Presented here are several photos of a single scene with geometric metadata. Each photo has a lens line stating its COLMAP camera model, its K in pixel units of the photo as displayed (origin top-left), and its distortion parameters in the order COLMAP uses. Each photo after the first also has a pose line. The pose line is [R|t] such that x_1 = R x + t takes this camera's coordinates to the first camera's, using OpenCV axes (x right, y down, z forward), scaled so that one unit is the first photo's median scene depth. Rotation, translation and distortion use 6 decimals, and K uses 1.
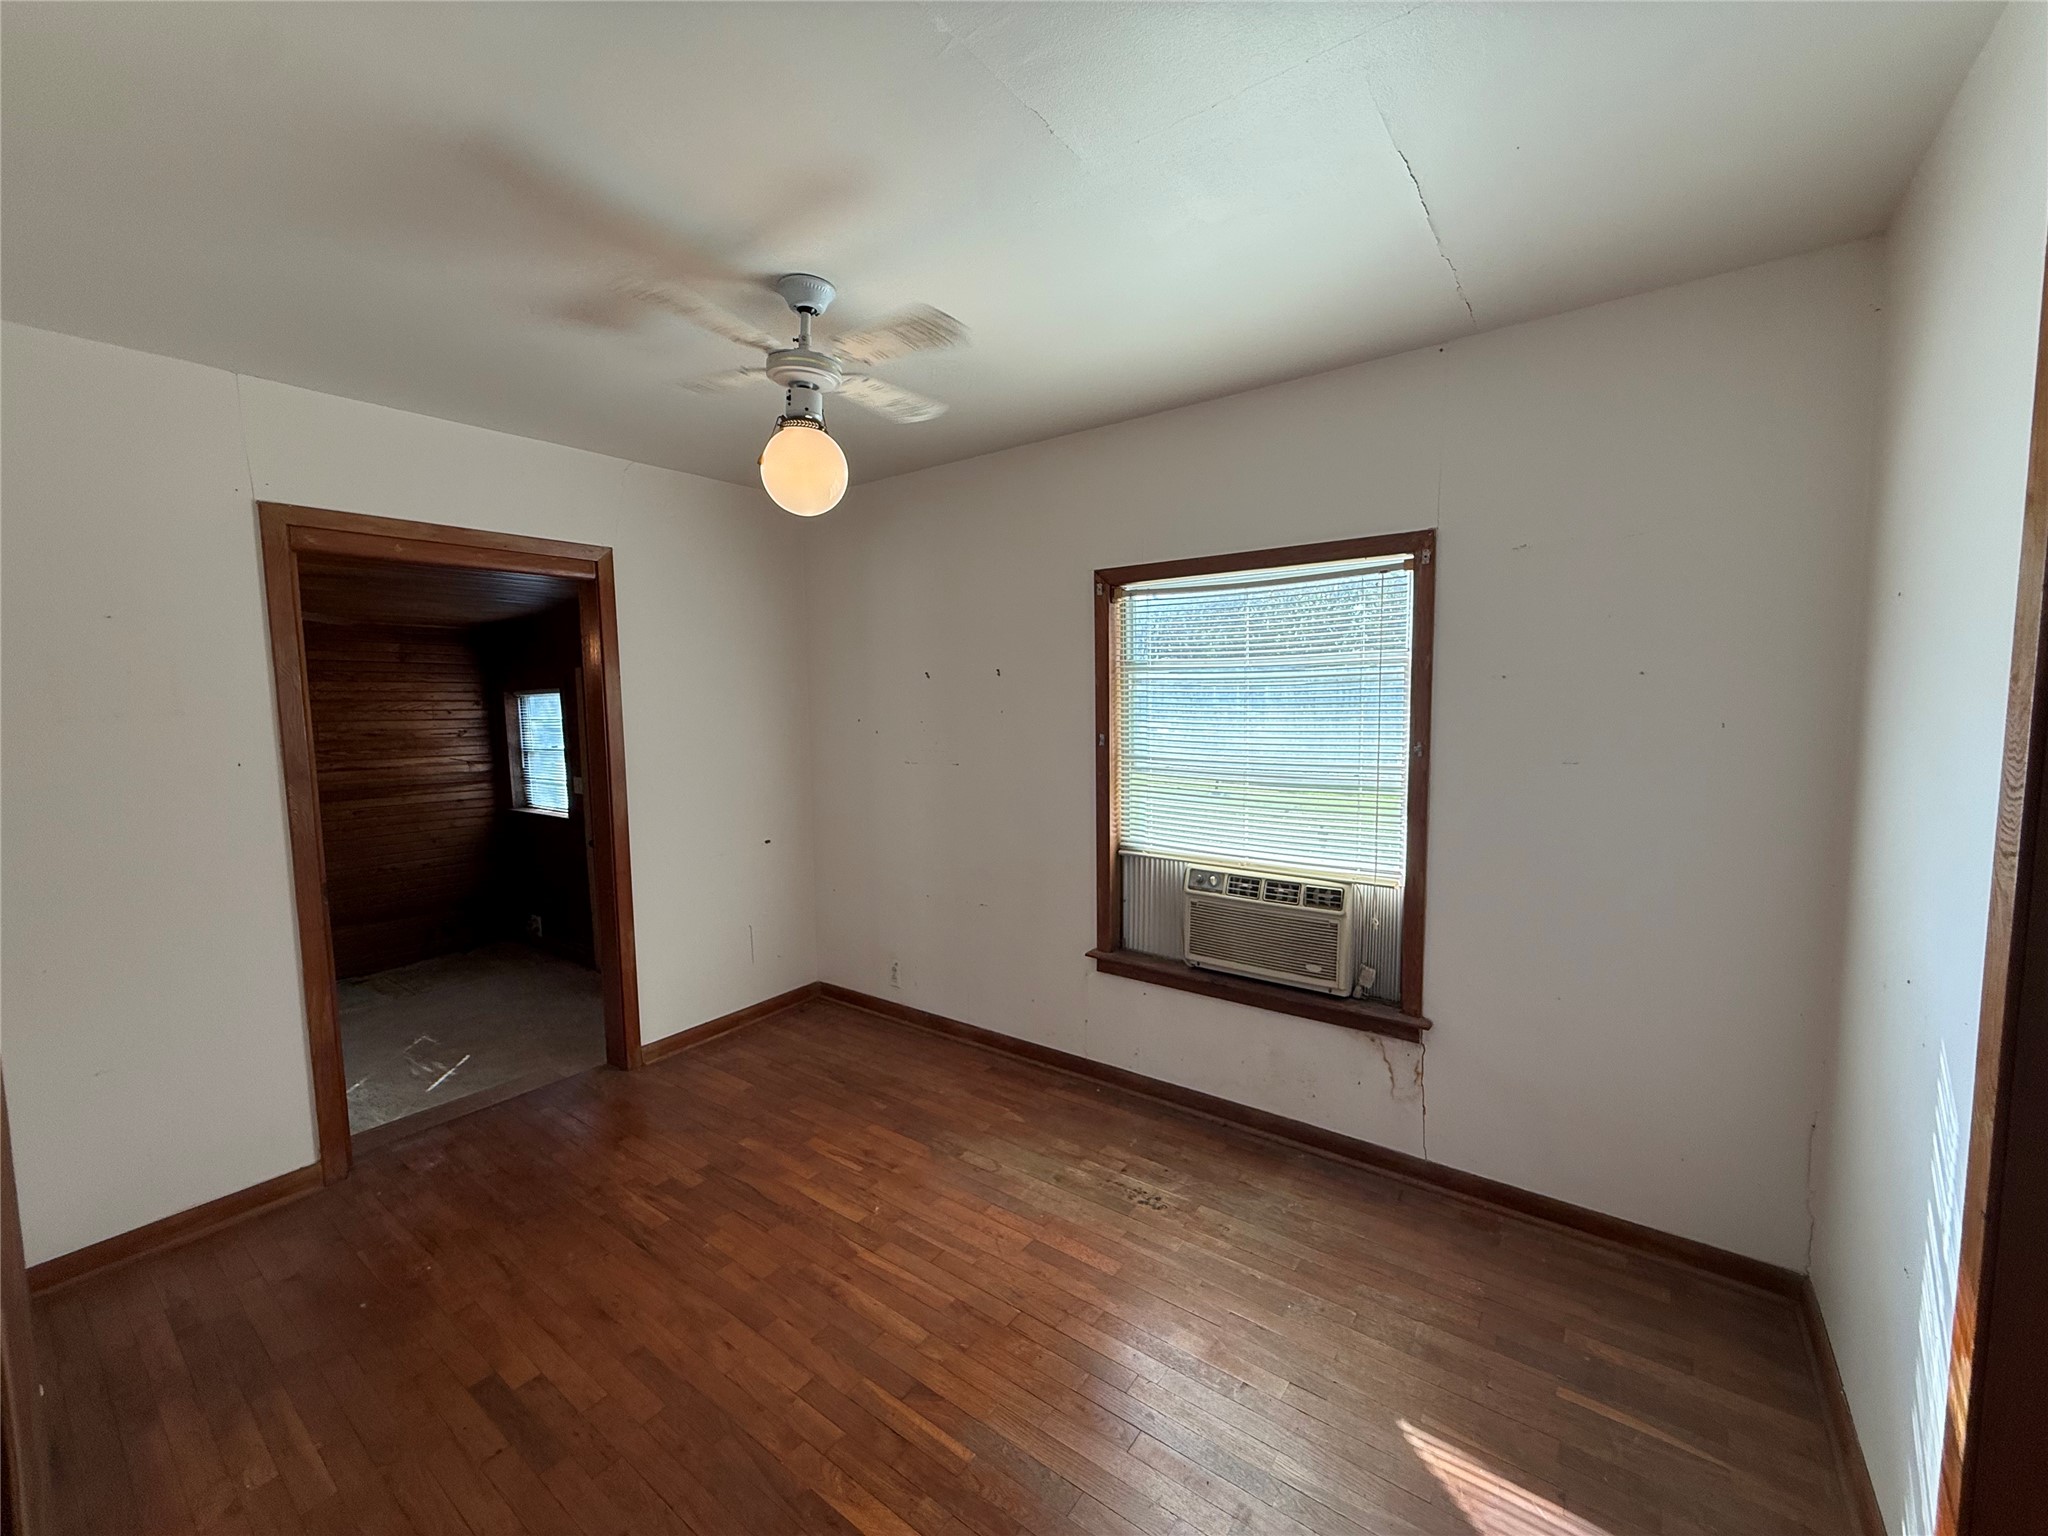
lens RADIAL K [[817.5, 0, 1019.3], [0, 817.5, 768.2], [0, 0, 1]] dist [-0.000052, 0.000280]
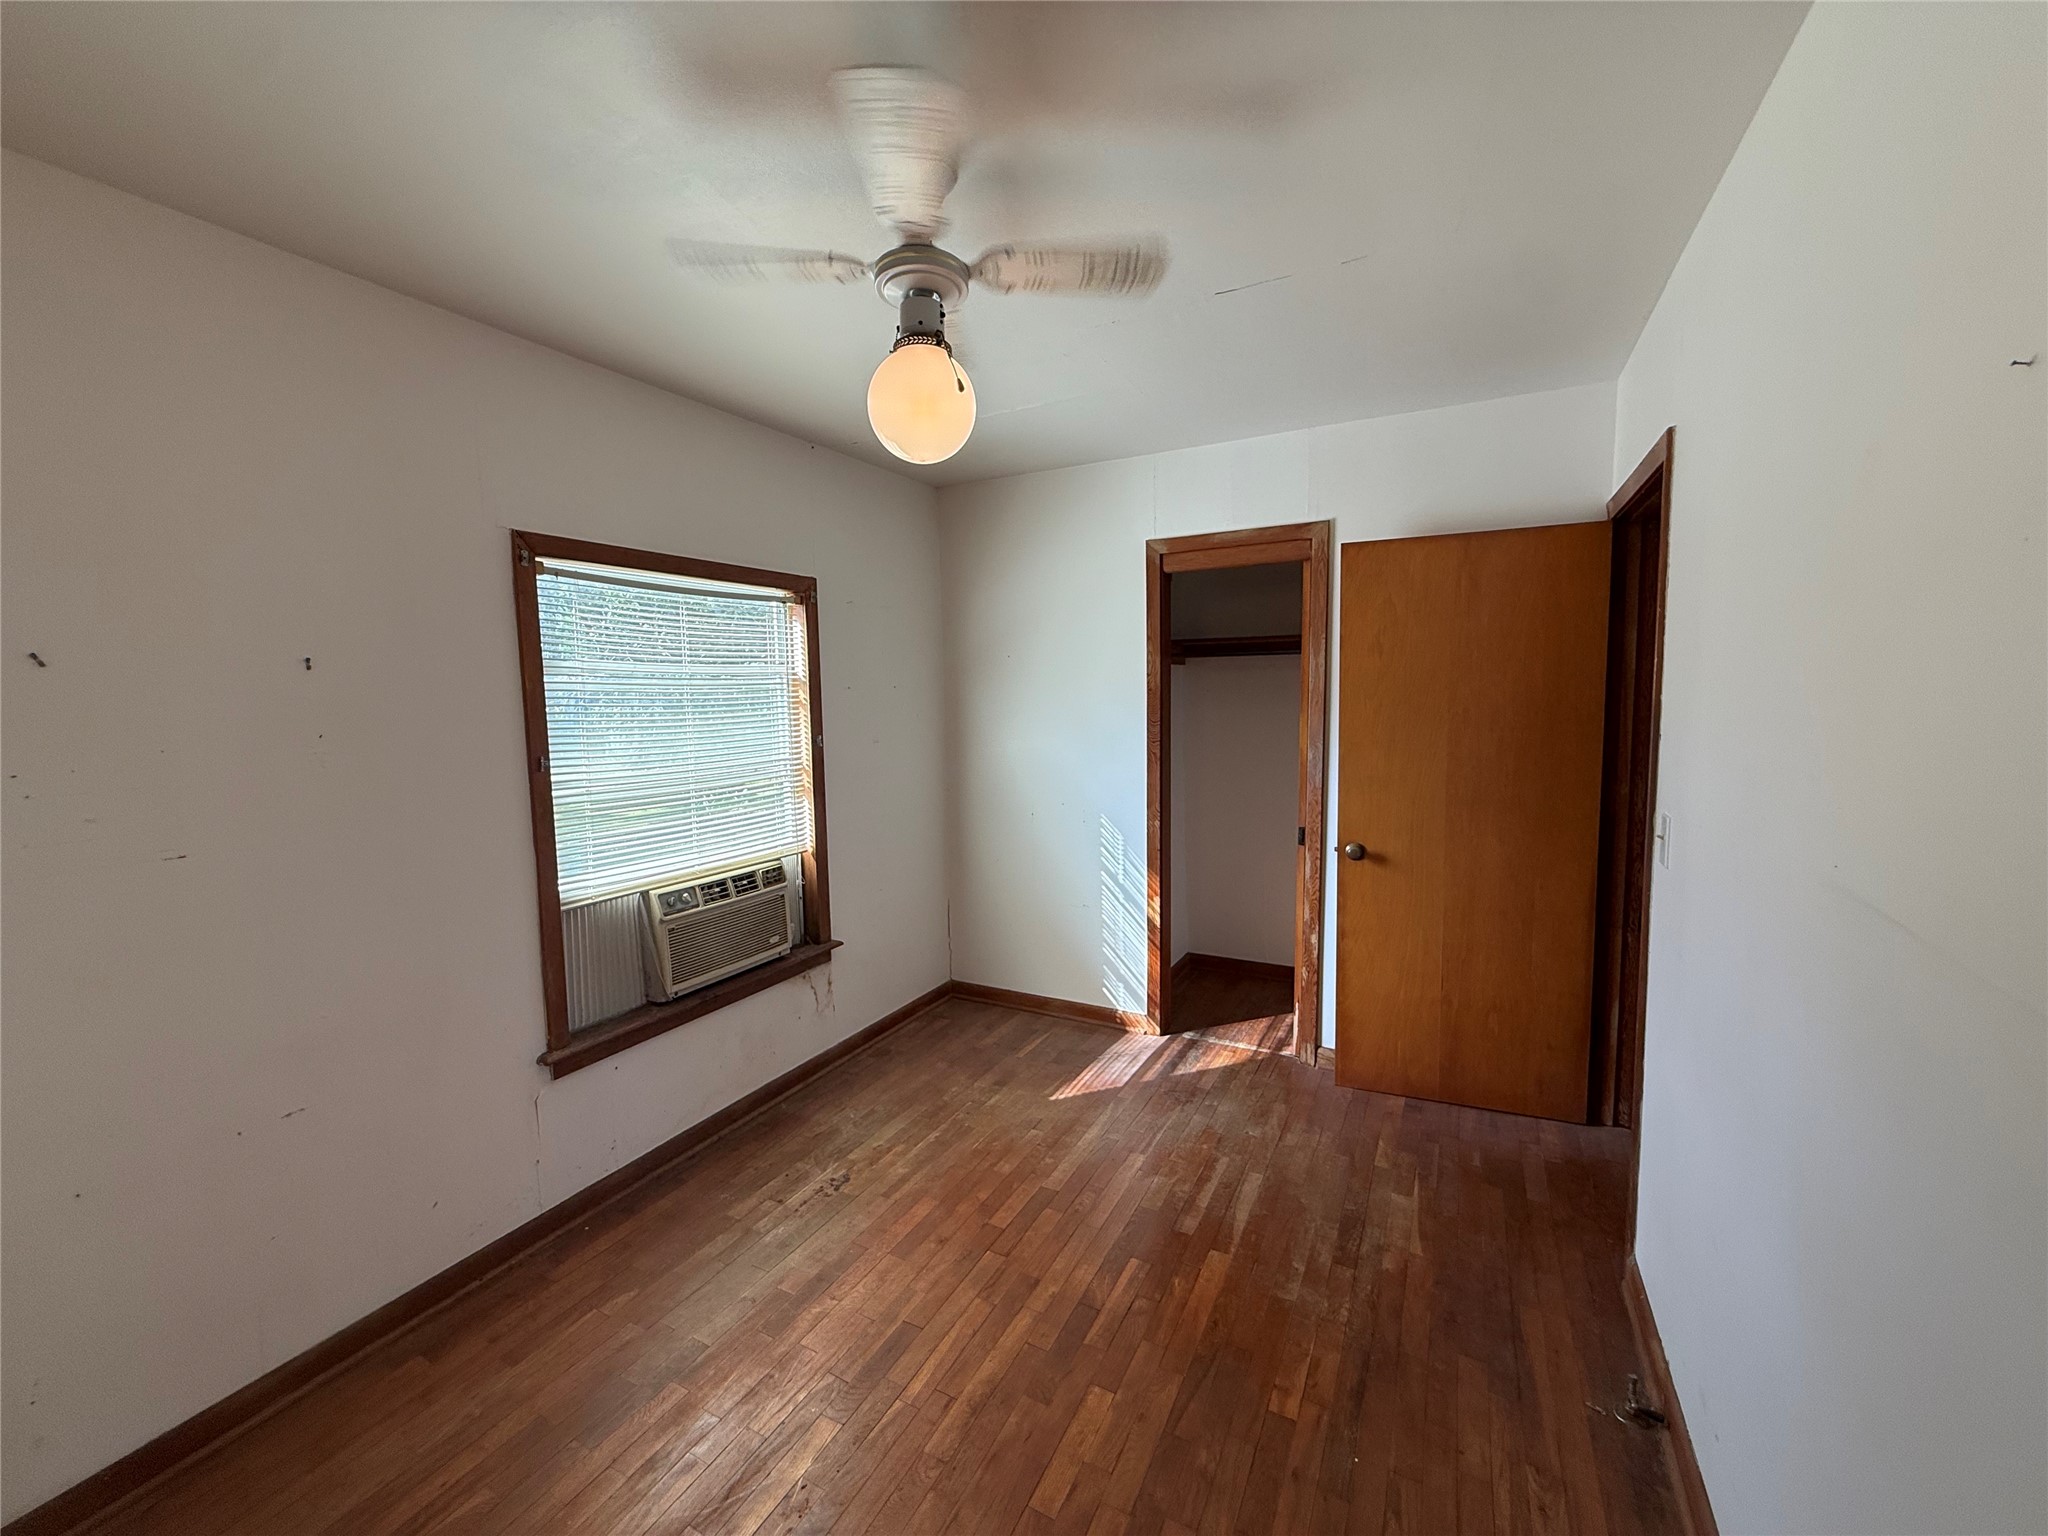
lens RADIAL K [[817.5, 0, 1022.2], [0, 817.5, 765.3], [0, 0, 1]] dist [-0.000052, 0.000280]
pose [[-0.150749, -0.072701, 0.985895, -0.792593], [0.103289, 0.990675, 0.088848, -0.062003], [-0.983161, 0.115226, -0.141834, 0.781595]]
